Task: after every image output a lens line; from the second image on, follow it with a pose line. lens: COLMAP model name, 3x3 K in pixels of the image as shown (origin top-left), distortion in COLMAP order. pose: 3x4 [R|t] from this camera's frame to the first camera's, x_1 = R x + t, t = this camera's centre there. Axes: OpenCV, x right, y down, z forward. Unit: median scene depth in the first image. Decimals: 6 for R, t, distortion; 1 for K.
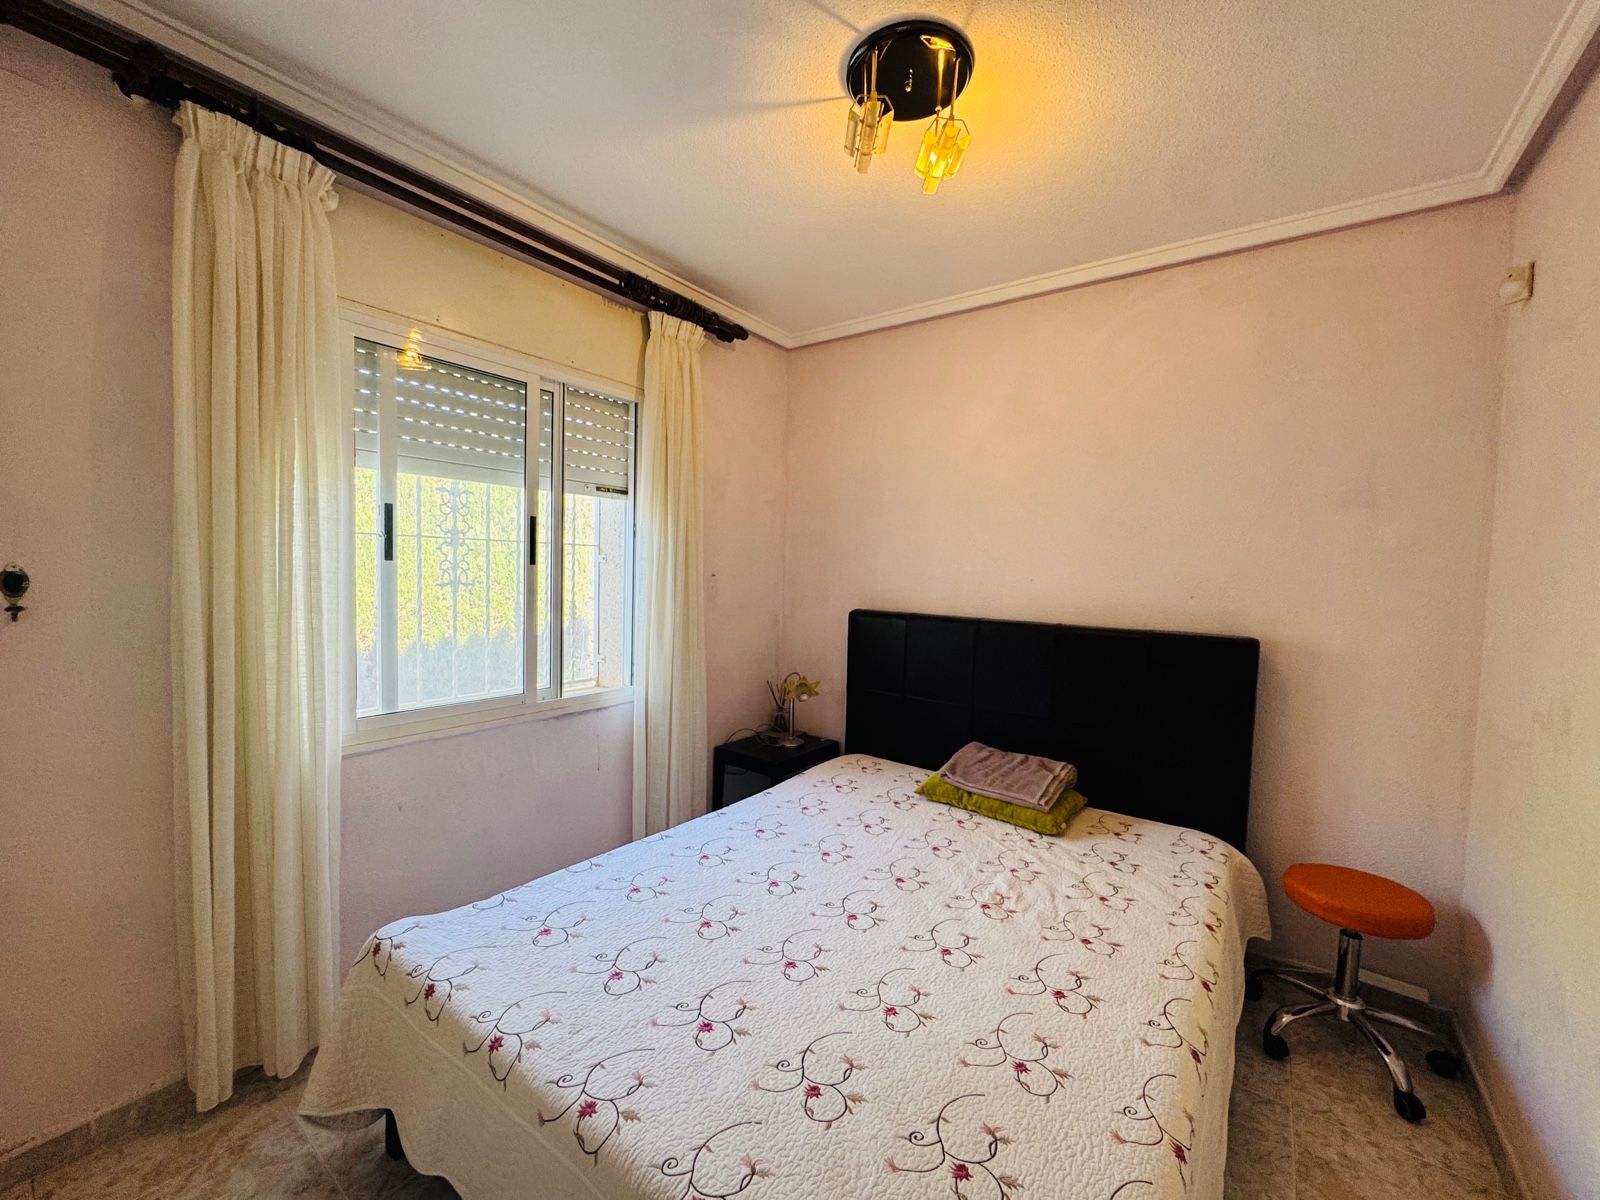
lens RADIAL K [[637.9, 0, 795.5], [0, 637.9, 601.0], [0, 0, 1]] dist [-0.002087, 0.000156]
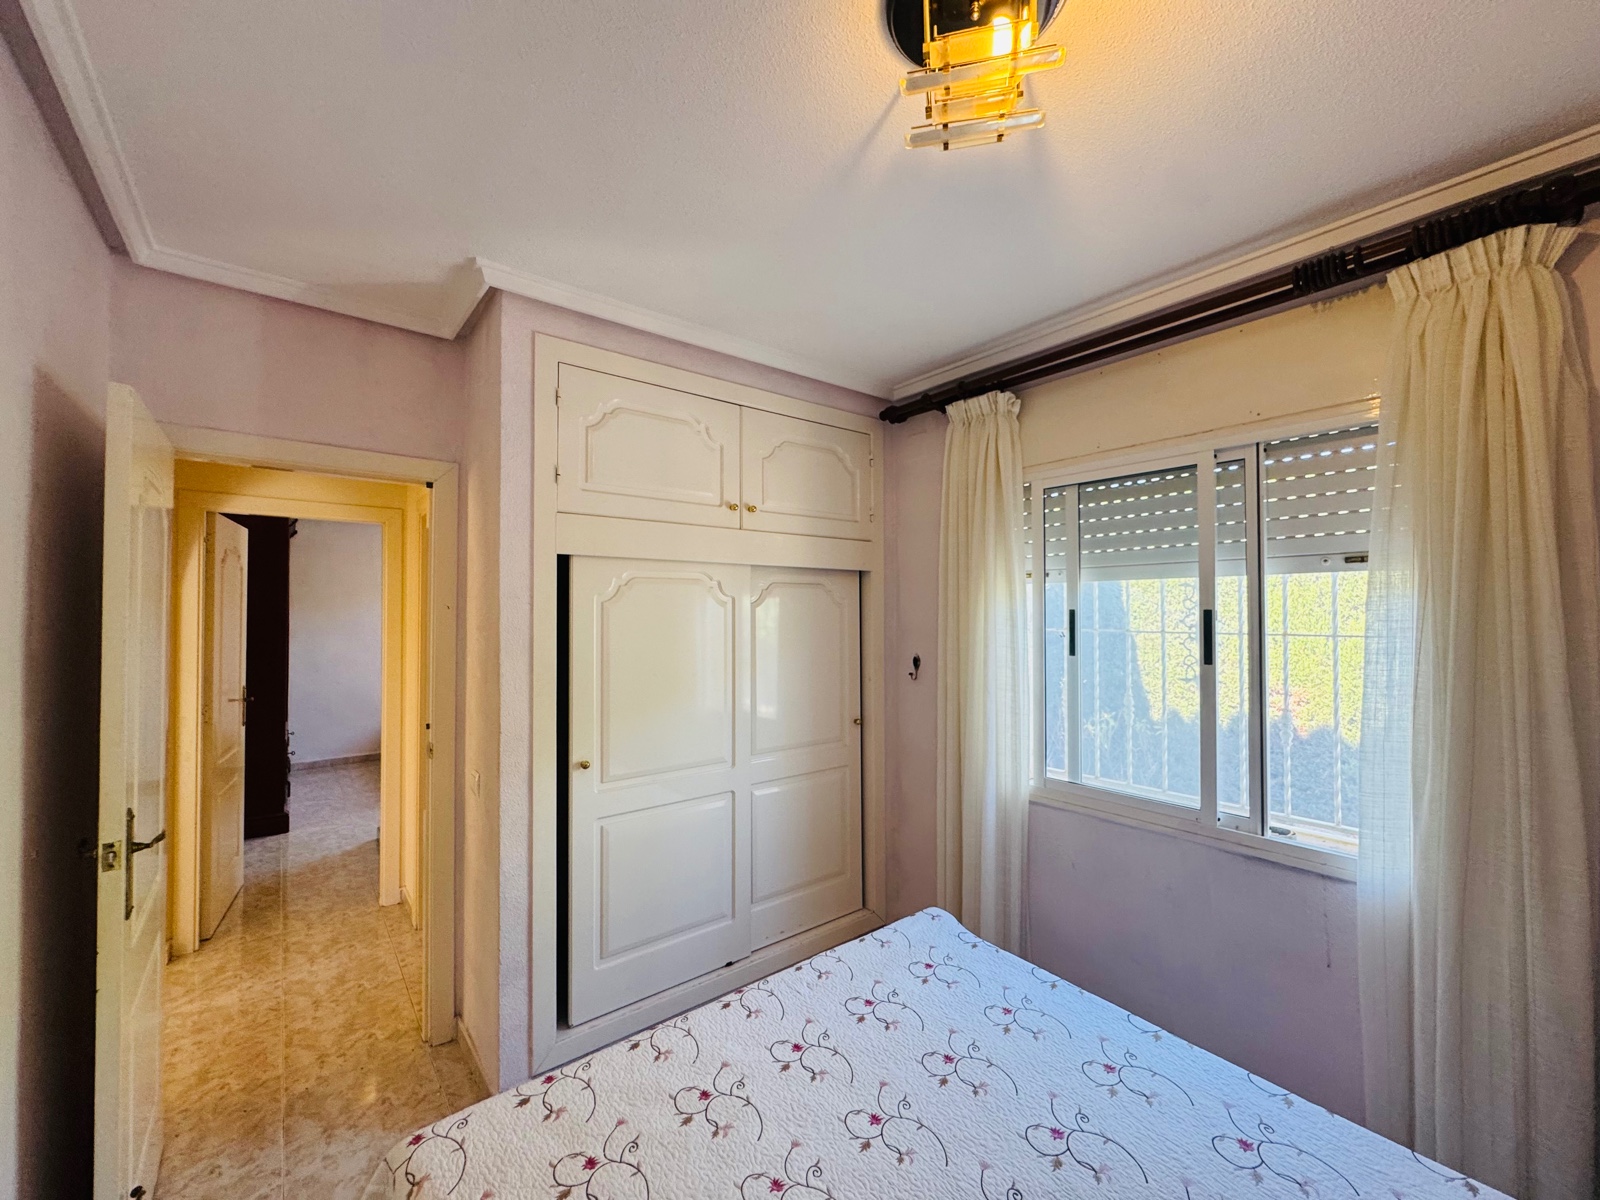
lens RADIAL K [[637.9, 0, 797.1], [0, 637.9, 603.2], [0, 0, 1]] dist [-0.002087, 0.000156]
pose [[-0.247361, -0.047619, -0.967753, 0.603704], [-0.060896, 0.997581, -0.033521, -0.080213], [0.967008, 0.050640, -0.249662, 0.700625]]
